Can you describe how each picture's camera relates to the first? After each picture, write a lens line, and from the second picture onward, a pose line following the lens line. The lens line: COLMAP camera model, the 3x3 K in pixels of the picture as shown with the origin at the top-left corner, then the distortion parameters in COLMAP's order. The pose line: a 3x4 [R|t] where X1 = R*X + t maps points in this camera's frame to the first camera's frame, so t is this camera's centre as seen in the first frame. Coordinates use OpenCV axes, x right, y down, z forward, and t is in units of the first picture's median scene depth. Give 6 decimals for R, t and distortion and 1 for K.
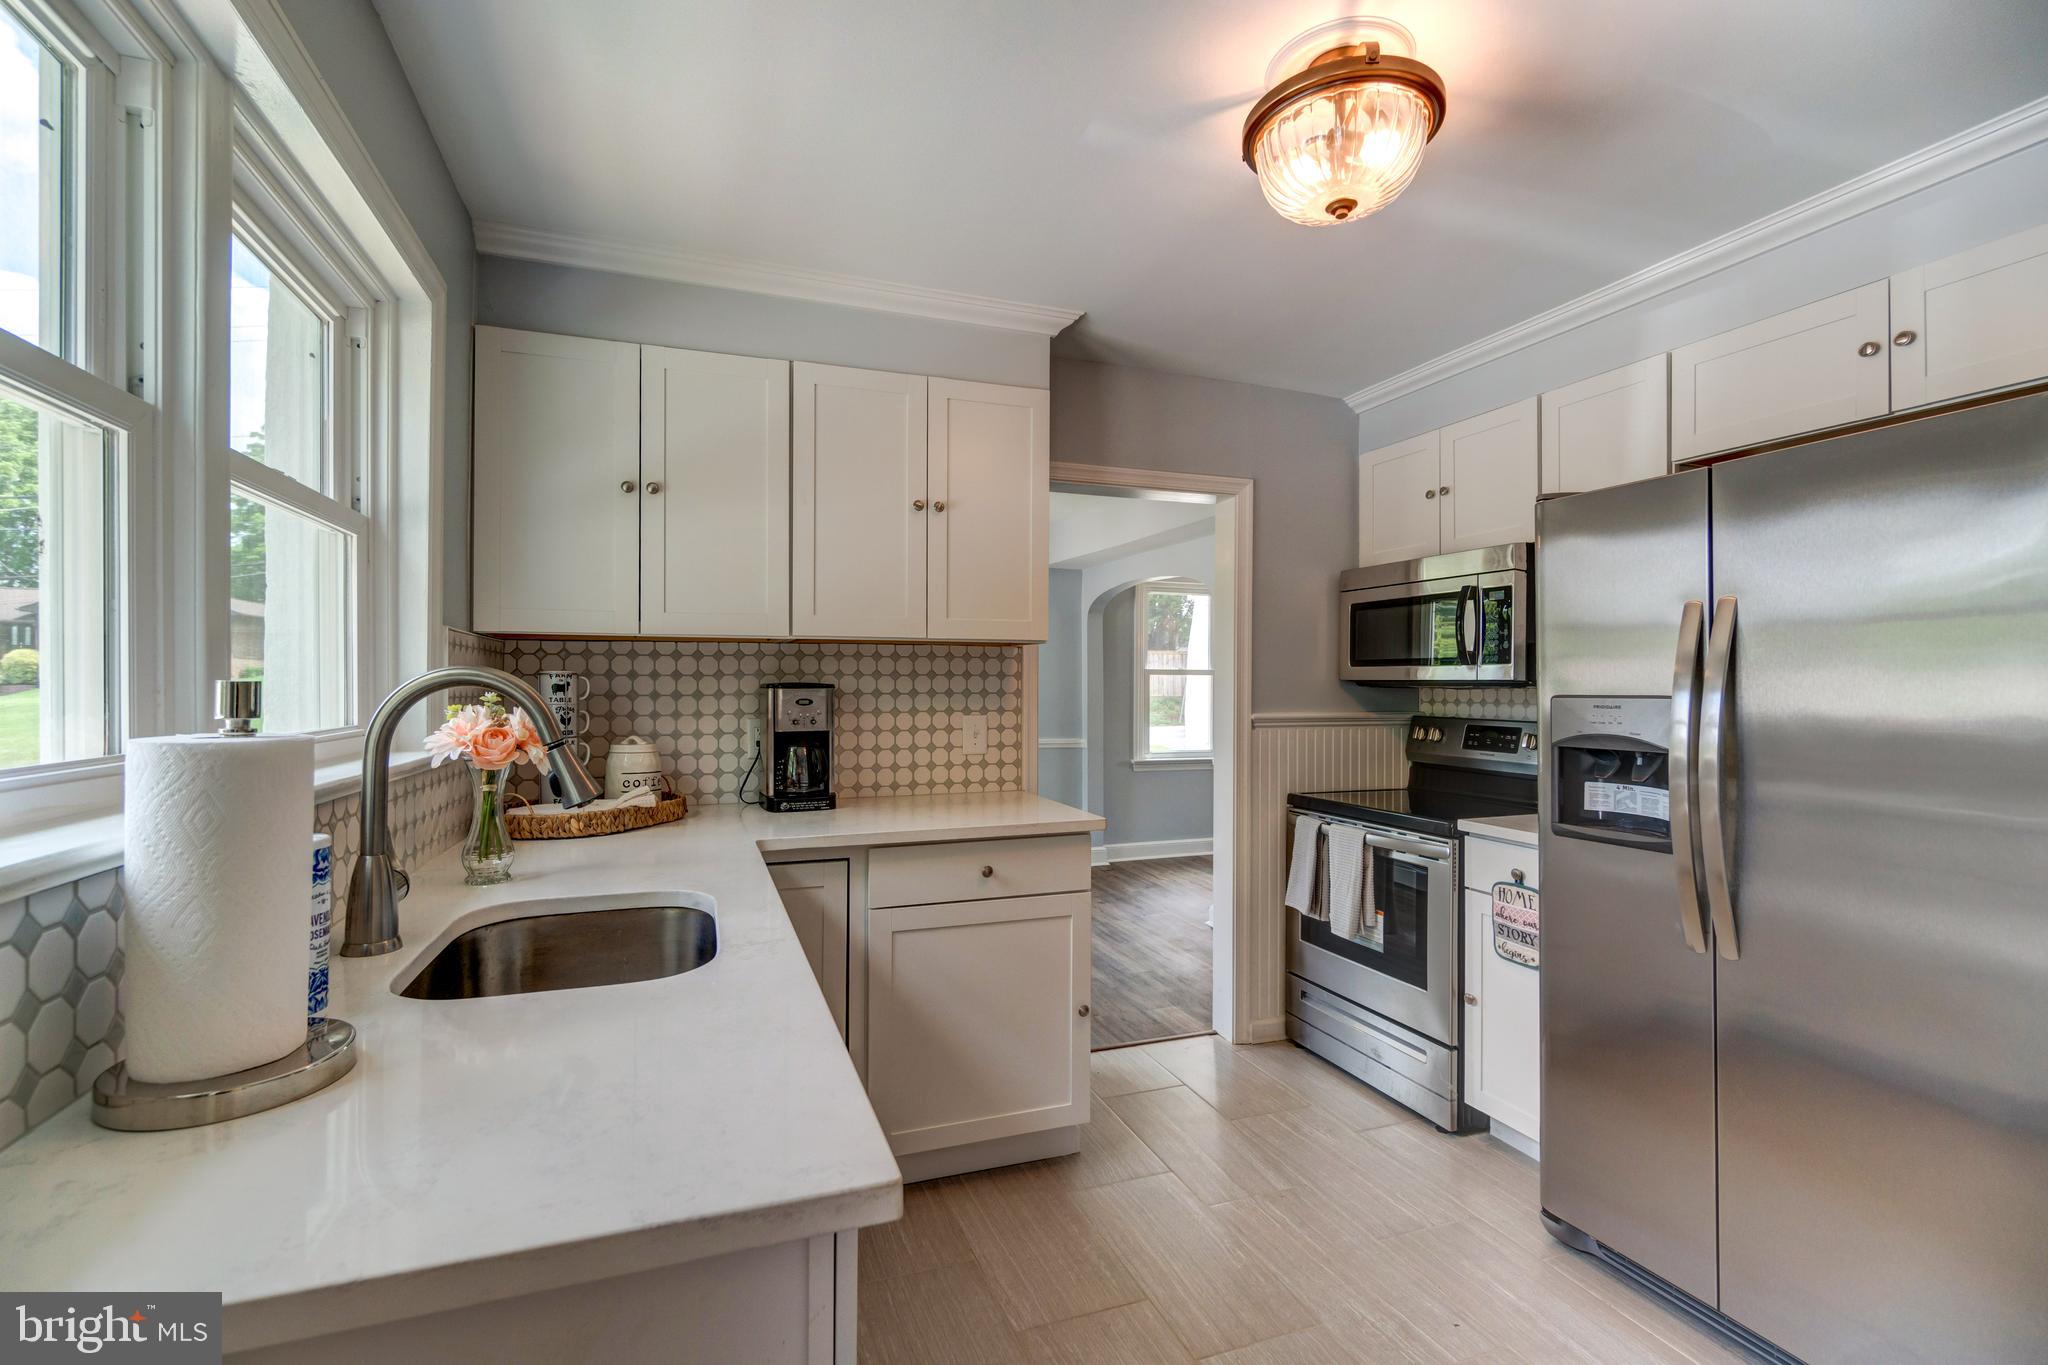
lens RADIAL K [[886.6, 0, 981.6], [0, 886.6, 679.9], [0, 0, 1]] dist [-0.002477, -0.000381]
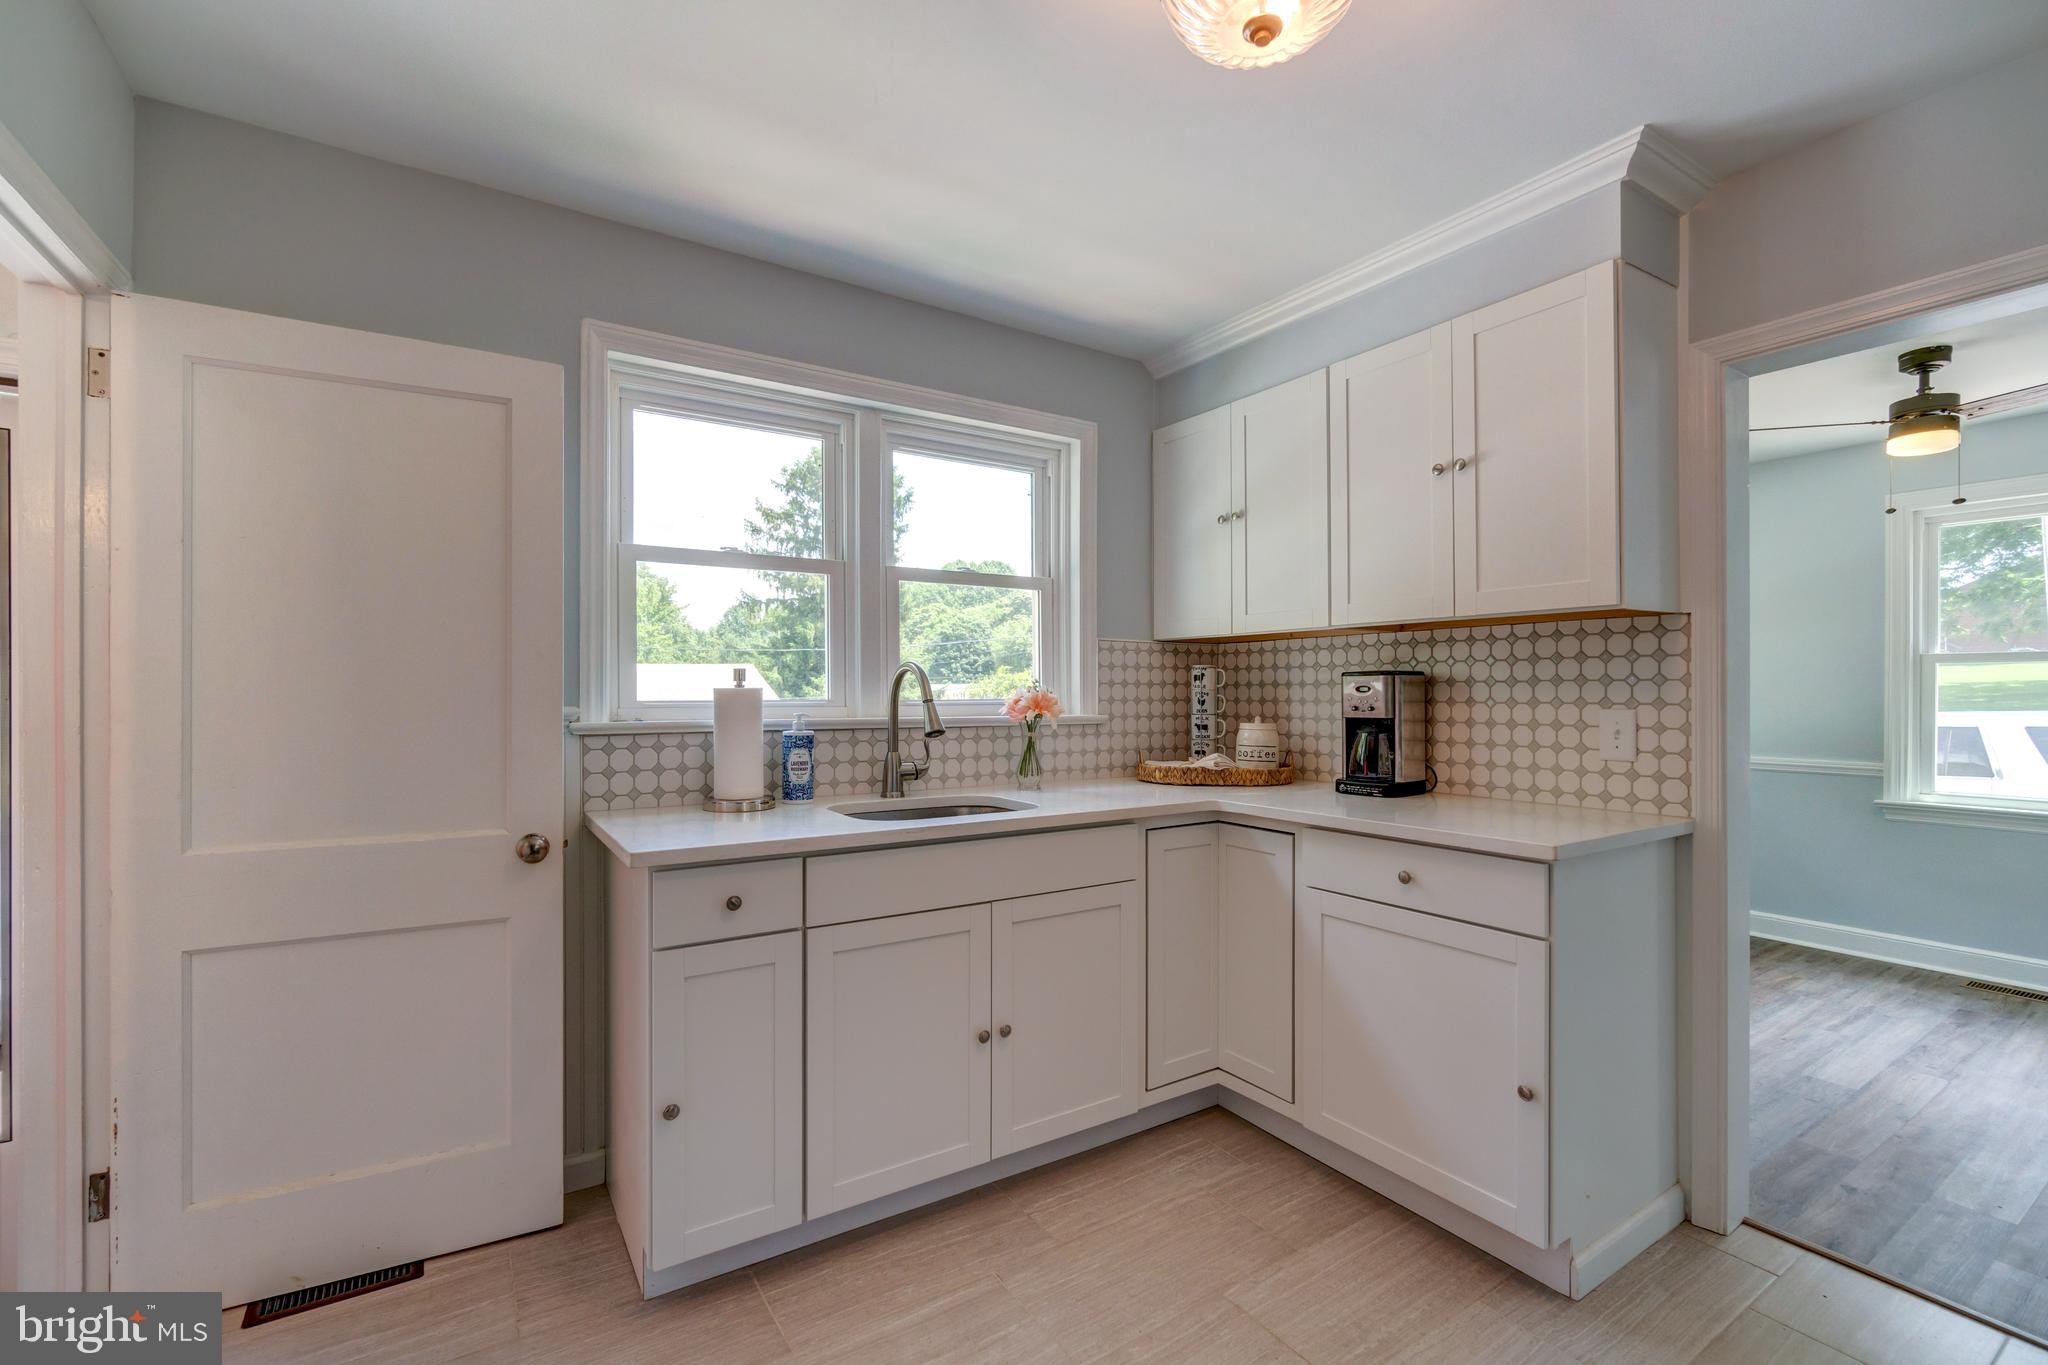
lens RADIAL K [[886.6, 0, 1024.8], [0, 886.6, 688.1], [0, 0, 1]] dist [-0.002477, -0.000381]
pose [[0.248987, -0.004508, -0.968496, 0.616075], [0.004347, 0.999984, -0.003537, 0.022920], [0.968497, -0.003329, 0.249002, 0.328544]]
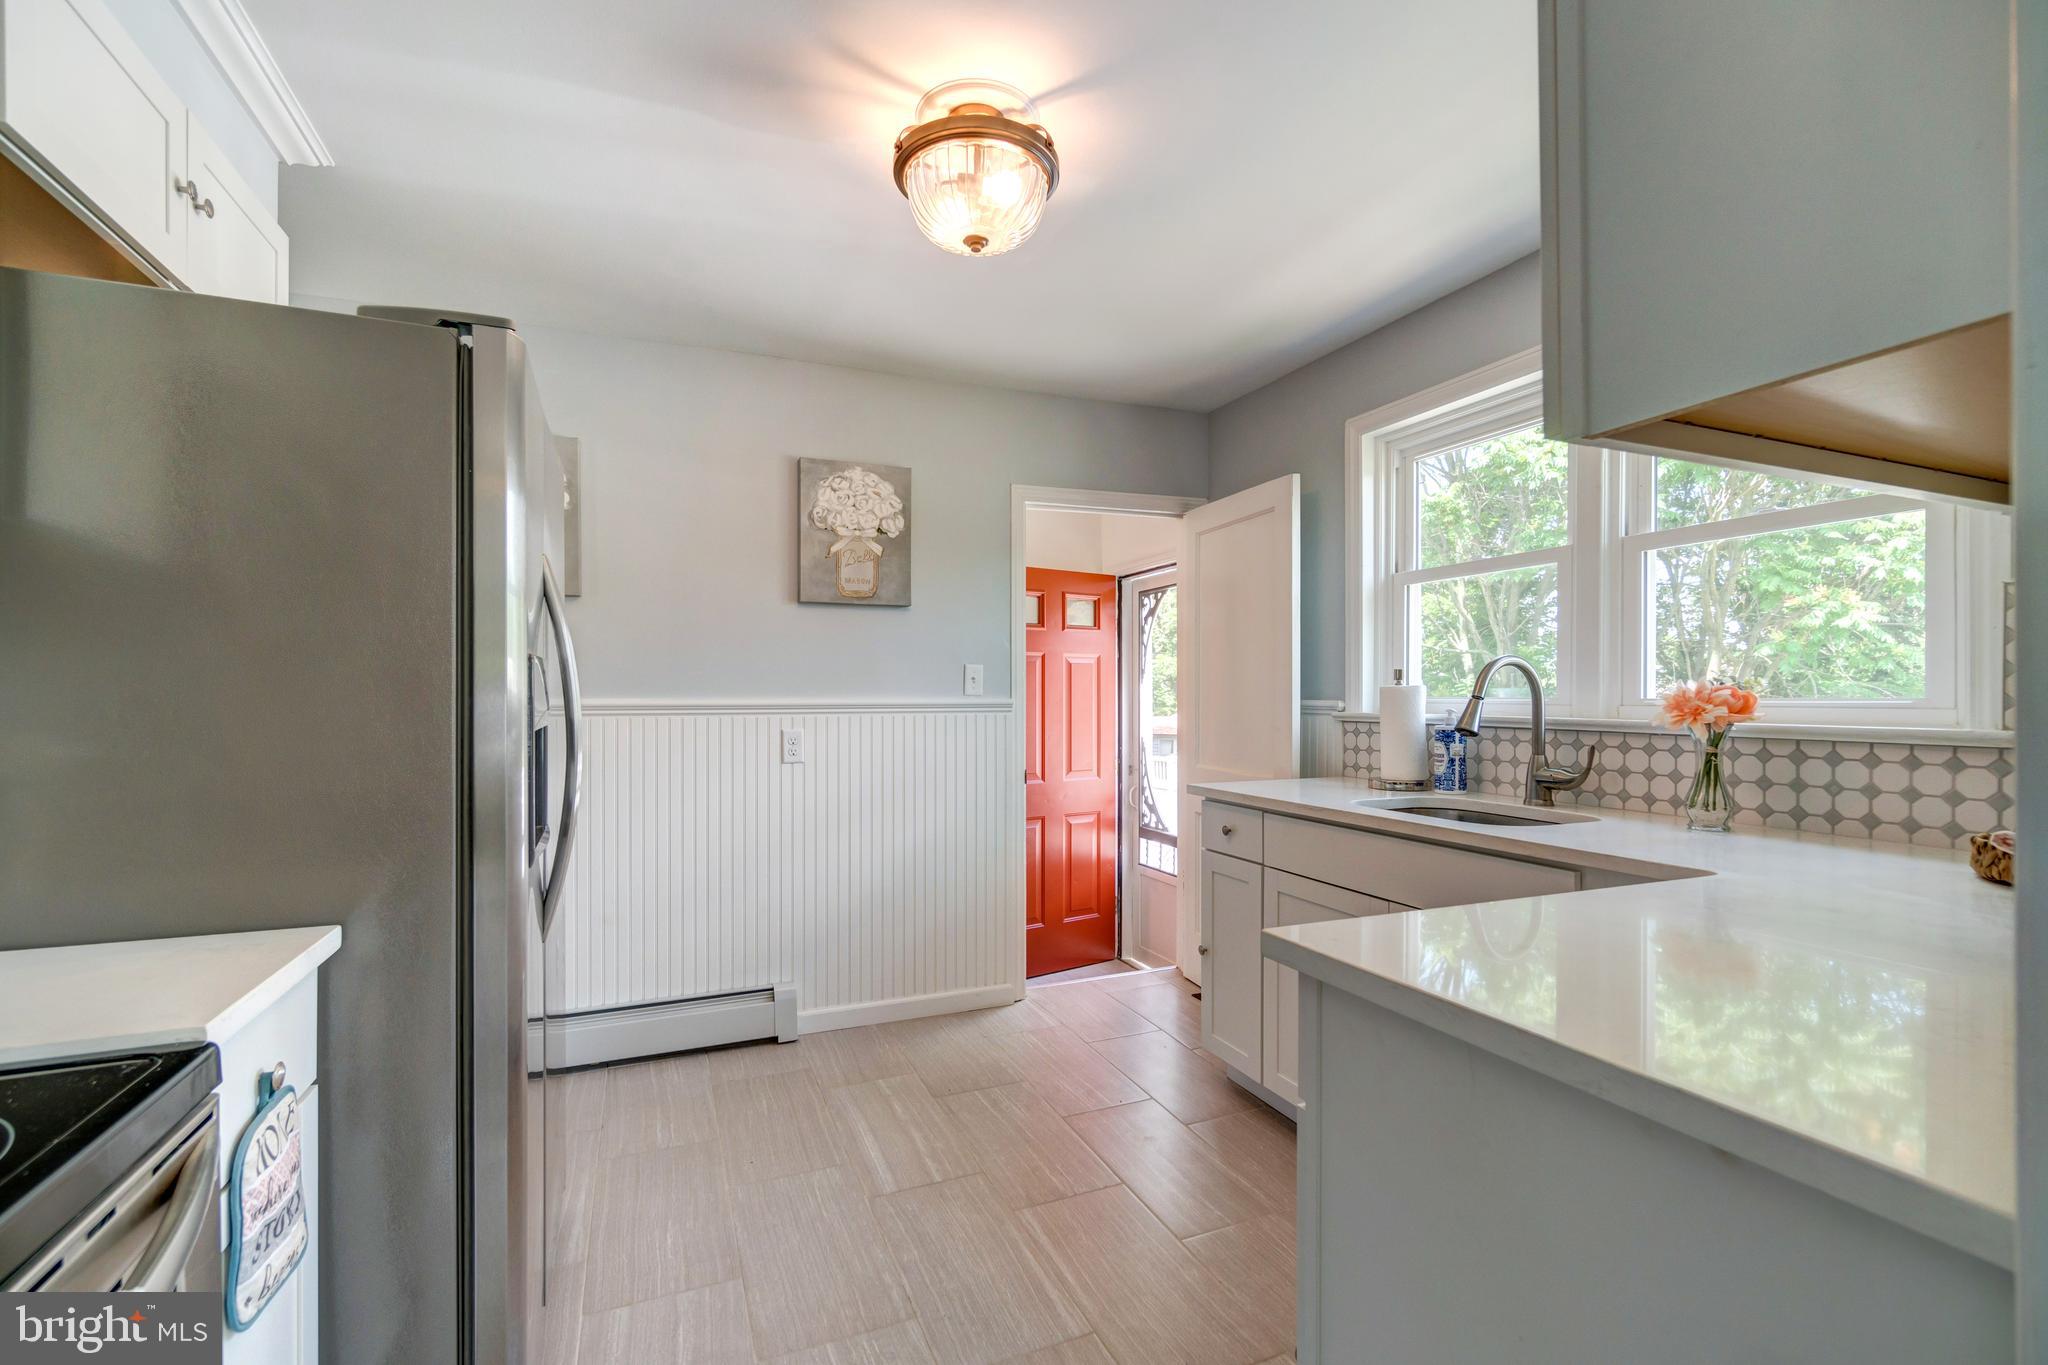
lens RADIAL K [[886.6, 0, 1020.6], [0, 886.6, 695.3], [0, 0, 1]] dist [-0.002477, -0.000381]
pose [[-0.996588, -0.006543, -0.082274, 0.245554], [-0.006100, 0.999965, -0.005640, 0.036813], [0.082308, -0.005119, -0.996594, 1.198411]]
